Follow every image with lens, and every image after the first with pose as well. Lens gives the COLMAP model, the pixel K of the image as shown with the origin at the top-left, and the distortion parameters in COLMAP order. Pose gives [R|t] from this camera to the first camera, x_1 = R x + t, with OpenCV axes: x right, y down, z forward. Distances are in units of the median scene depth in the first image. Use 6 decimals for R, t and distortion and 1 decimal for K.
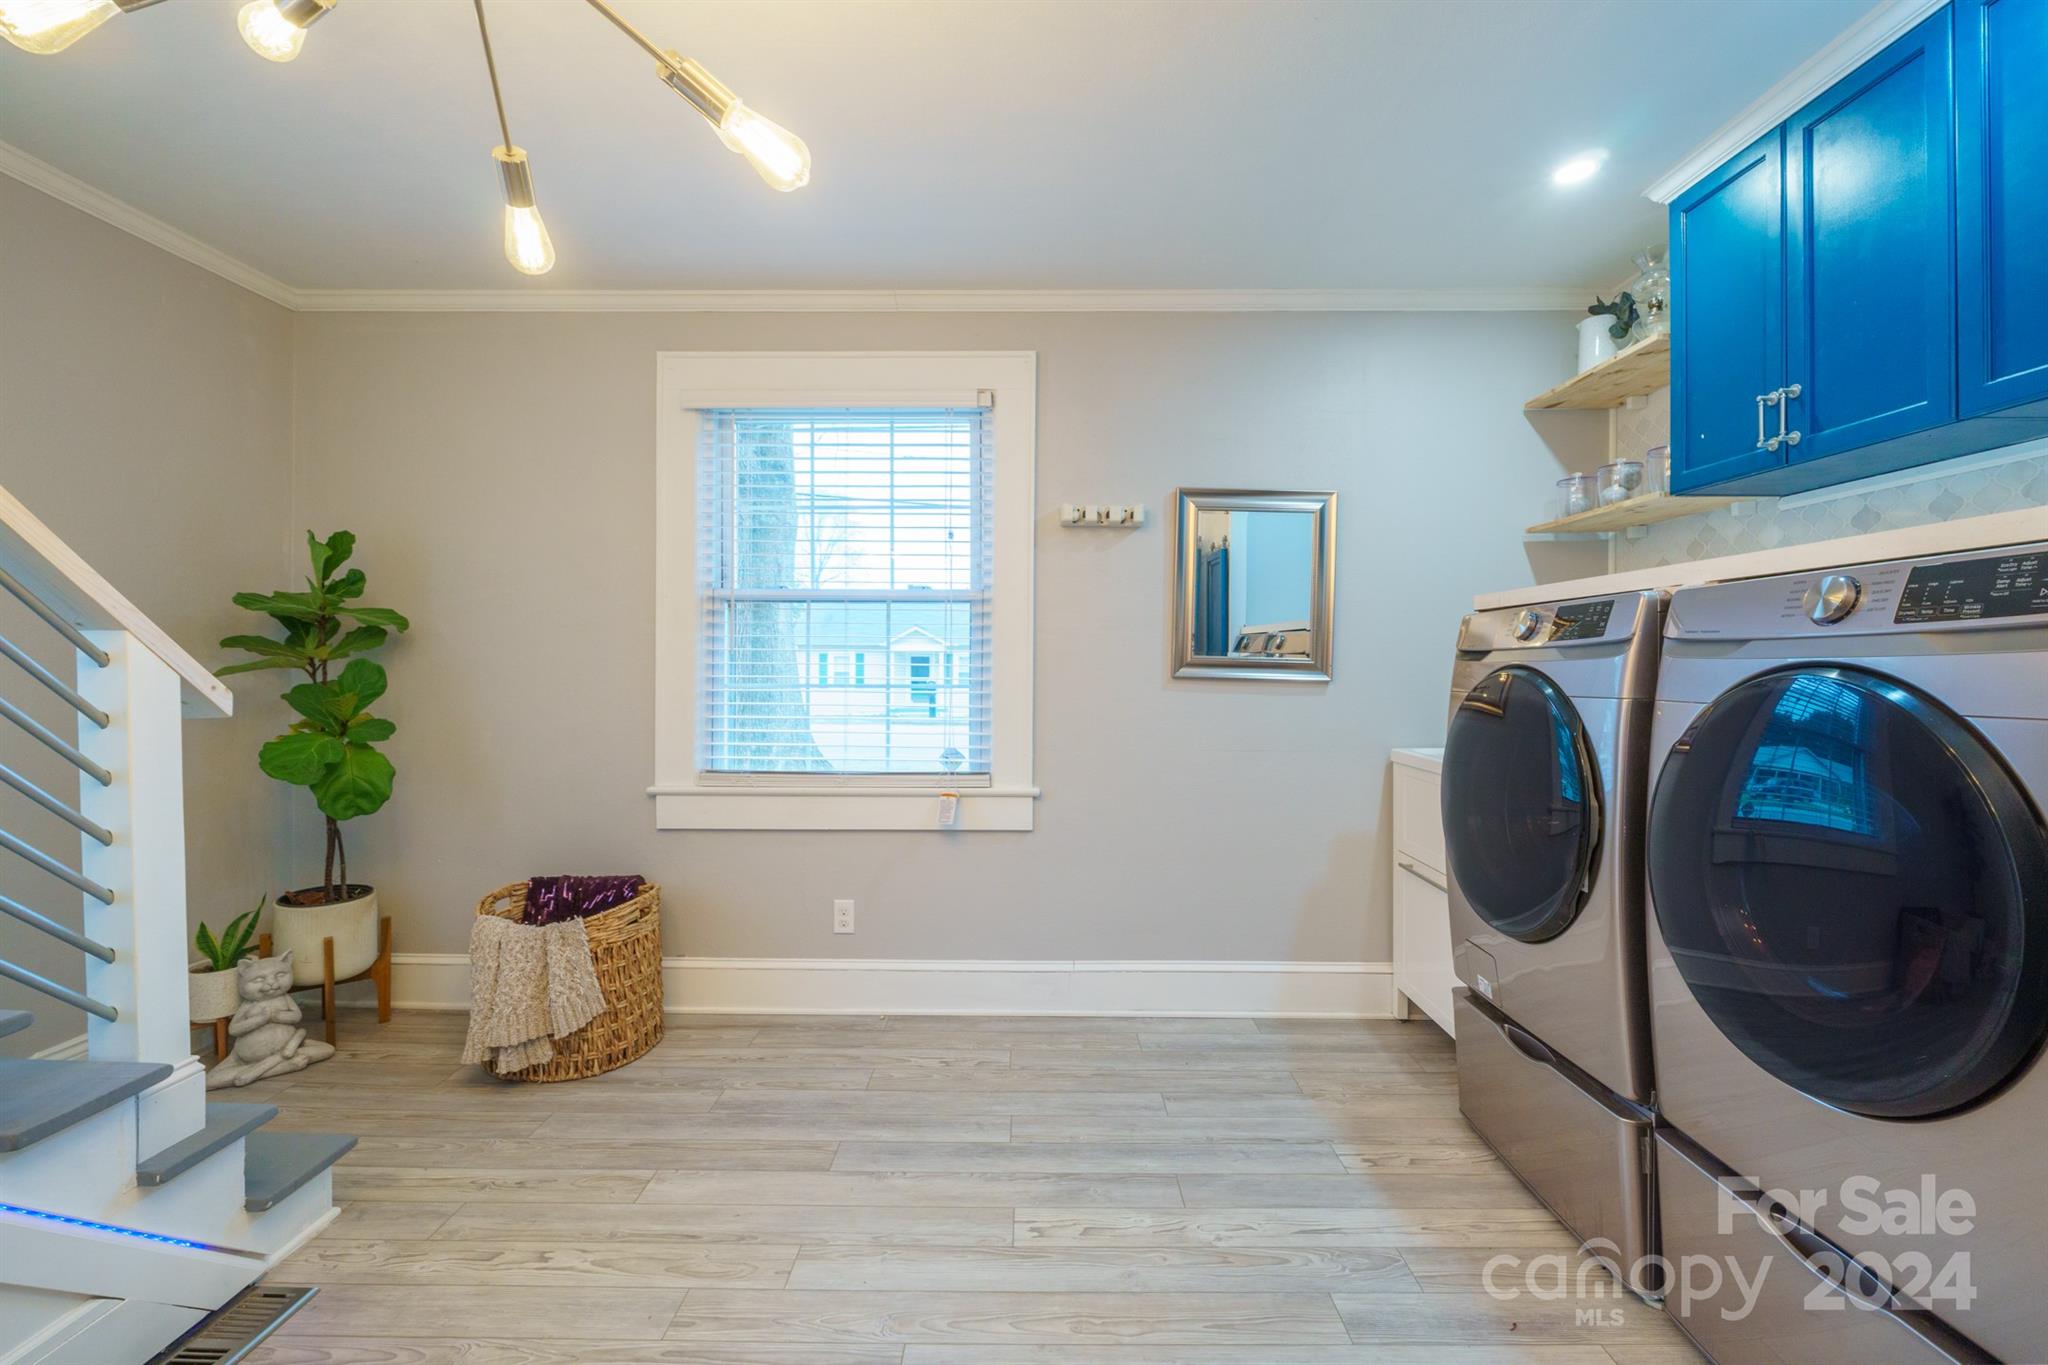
lens RADIAL K [[871.7, 0, 1028.3], [0, 871.7, 667.9], [0, 0, 1]] dist [-0.009973, 0.000347]
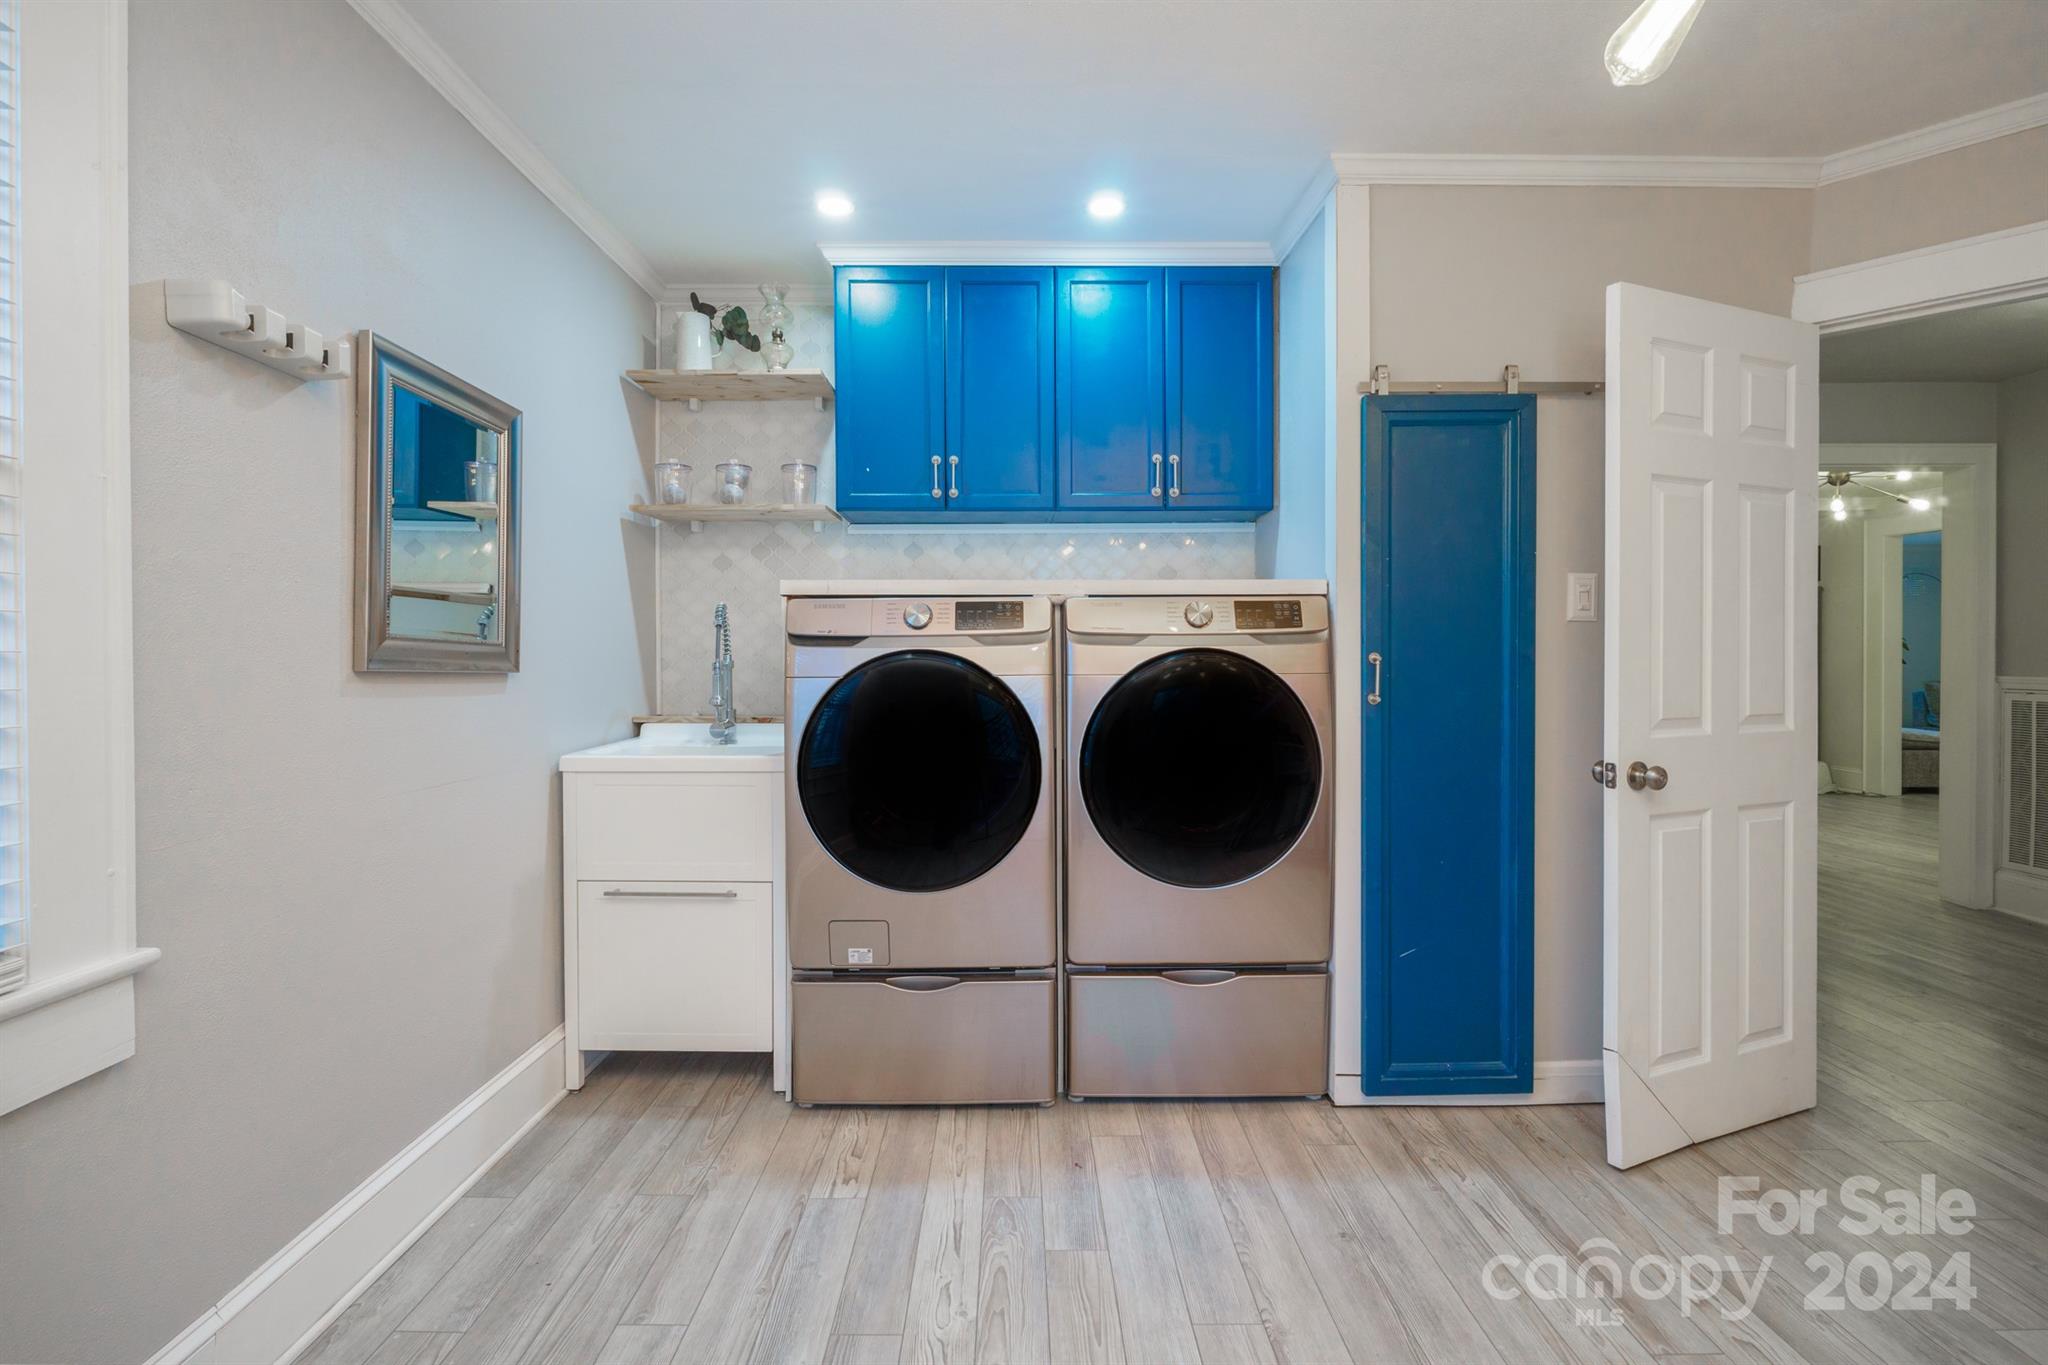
lens RADIAL K [[927.0, 0, 1025.6], [0, 927.0, 667.2], [0, 0, 1]] dist [-0.005093, 0.000098]
pose [[-0.018072, -0.016363, 0.999703, -0.574109], [0.005097, 0.999852, 0.016457, -0.000903], [-0.999824, 0.005393, -0.017986, 0.786904]]
